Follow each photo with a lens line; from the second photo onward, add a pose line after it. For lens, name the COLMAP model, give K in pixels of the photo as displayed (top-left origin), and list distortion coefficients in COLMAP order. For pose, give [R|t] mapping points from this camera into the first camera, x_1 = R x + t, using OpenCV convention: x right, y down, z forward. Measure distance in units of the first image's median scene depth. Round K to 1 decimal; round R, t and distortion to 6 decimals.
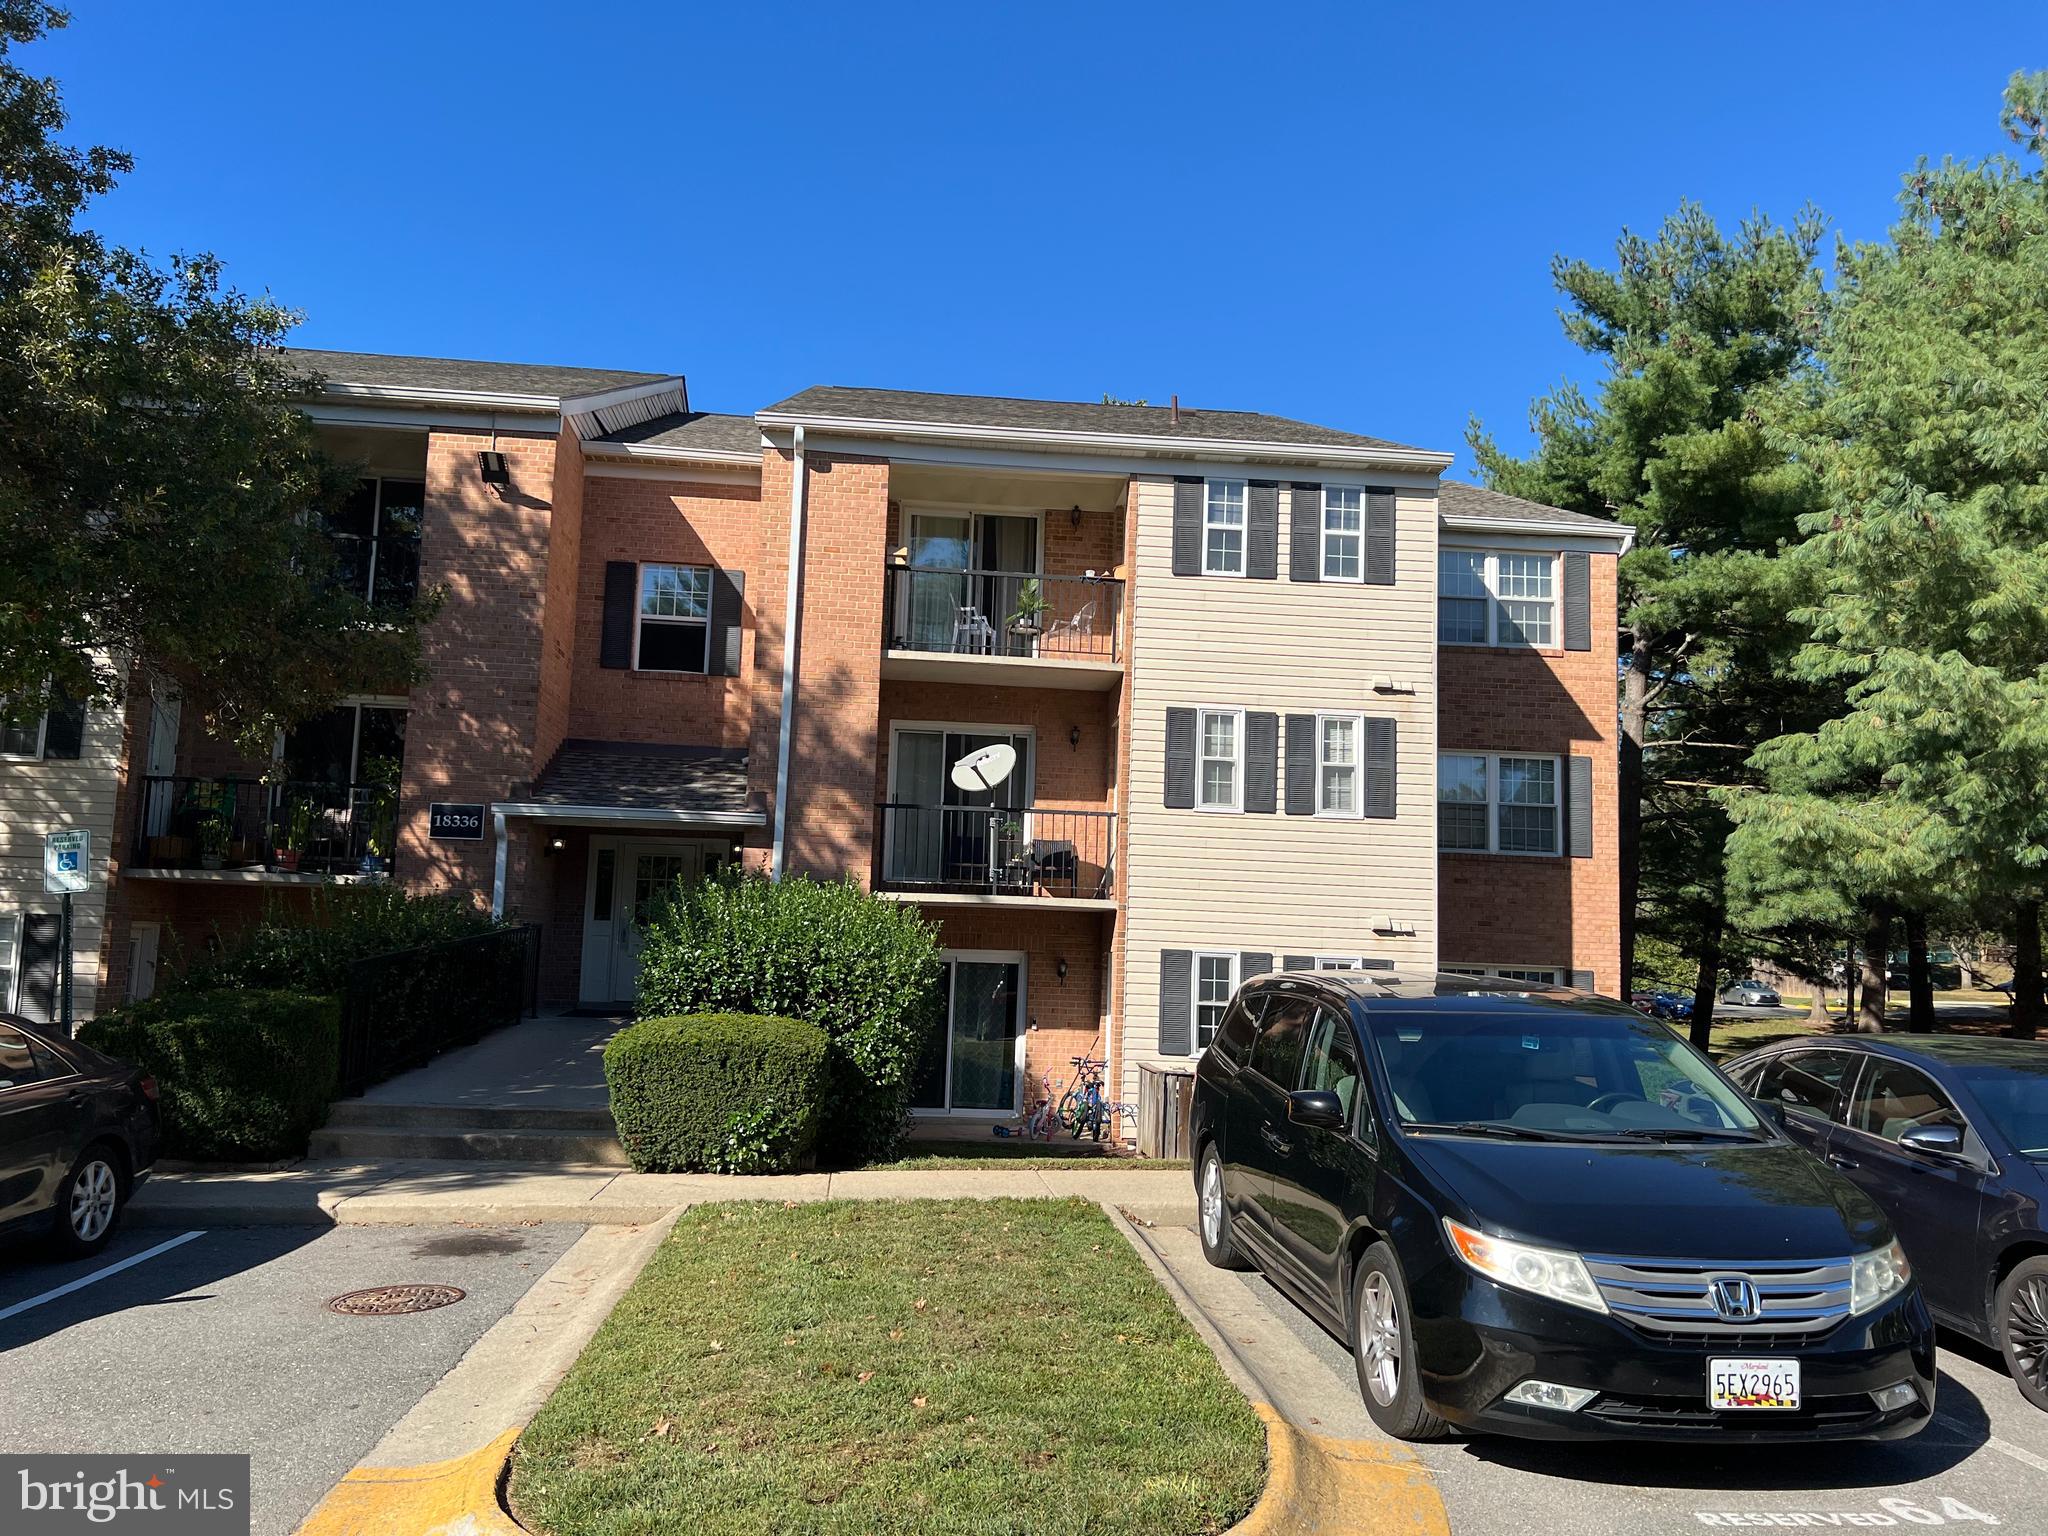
lens RADIAL K [[1565.2, 0, 1030.2], [0, 1565.2, 766.2], [0, 0, 1]] dist [0.048415, -0.059693]
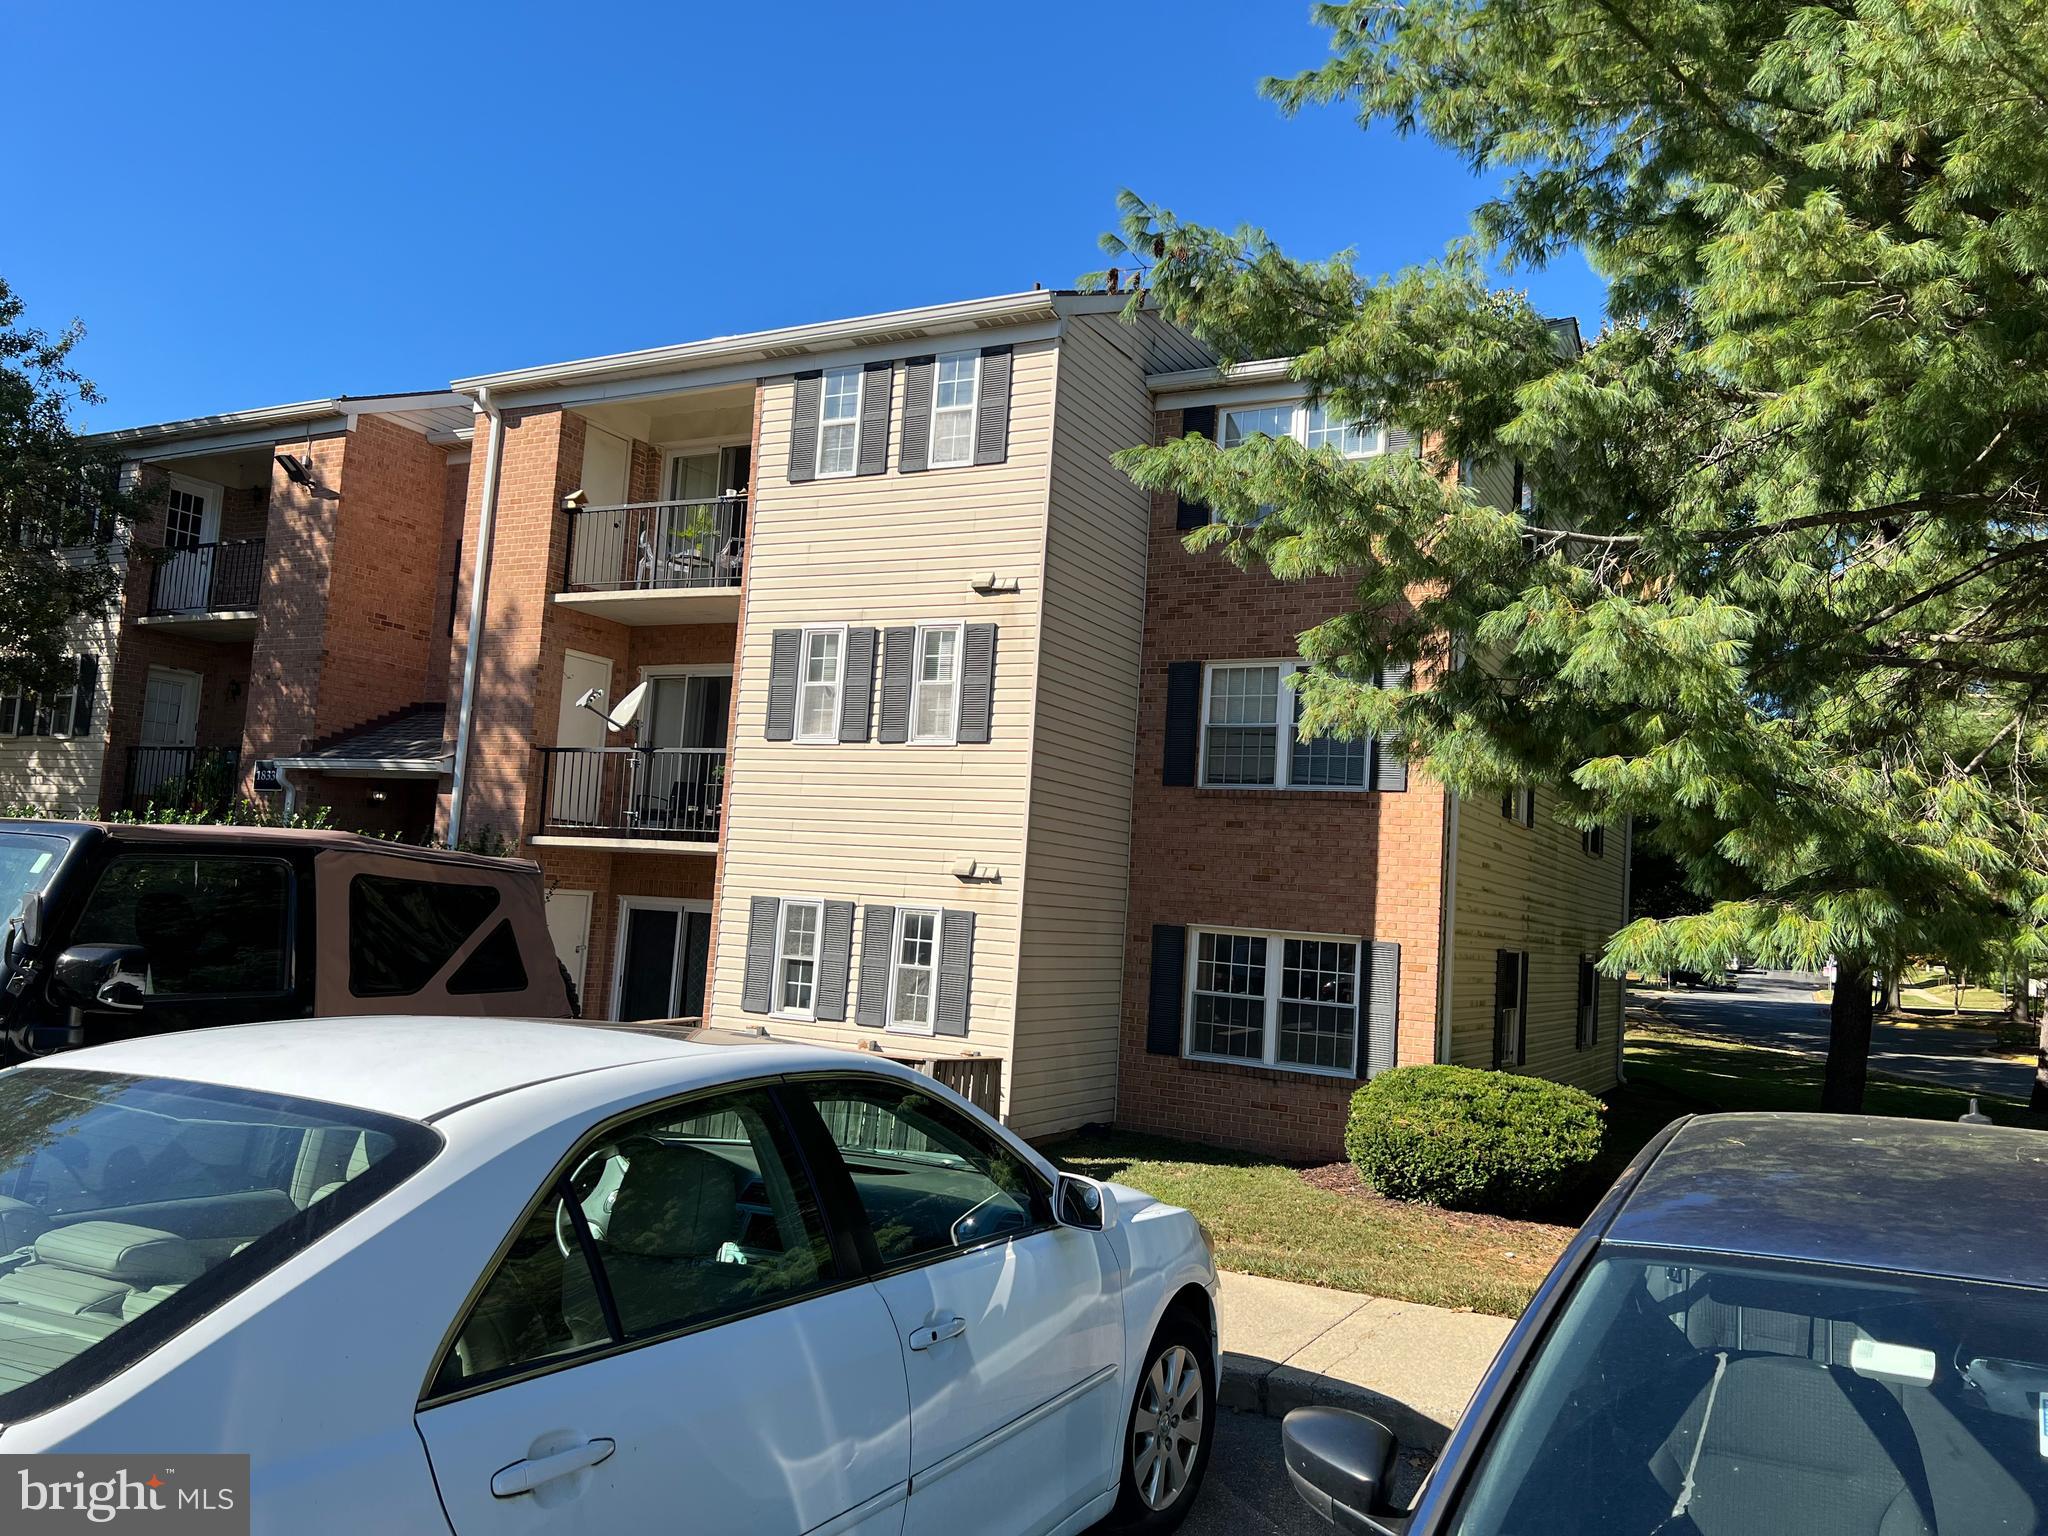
lens RADIAL K [[1565.2, 0, 1024.1], [0, 1565.2, 772.4], [0, 0, 1]] dist [0.048415, -0.059693]
pose [[0.834235, -0.029006, -0.550646, 0.697511], [0.032369, 0.999469, -0.003608, 0.051900], [0.550458, -0.014814, 0.834731, 0.316563]]
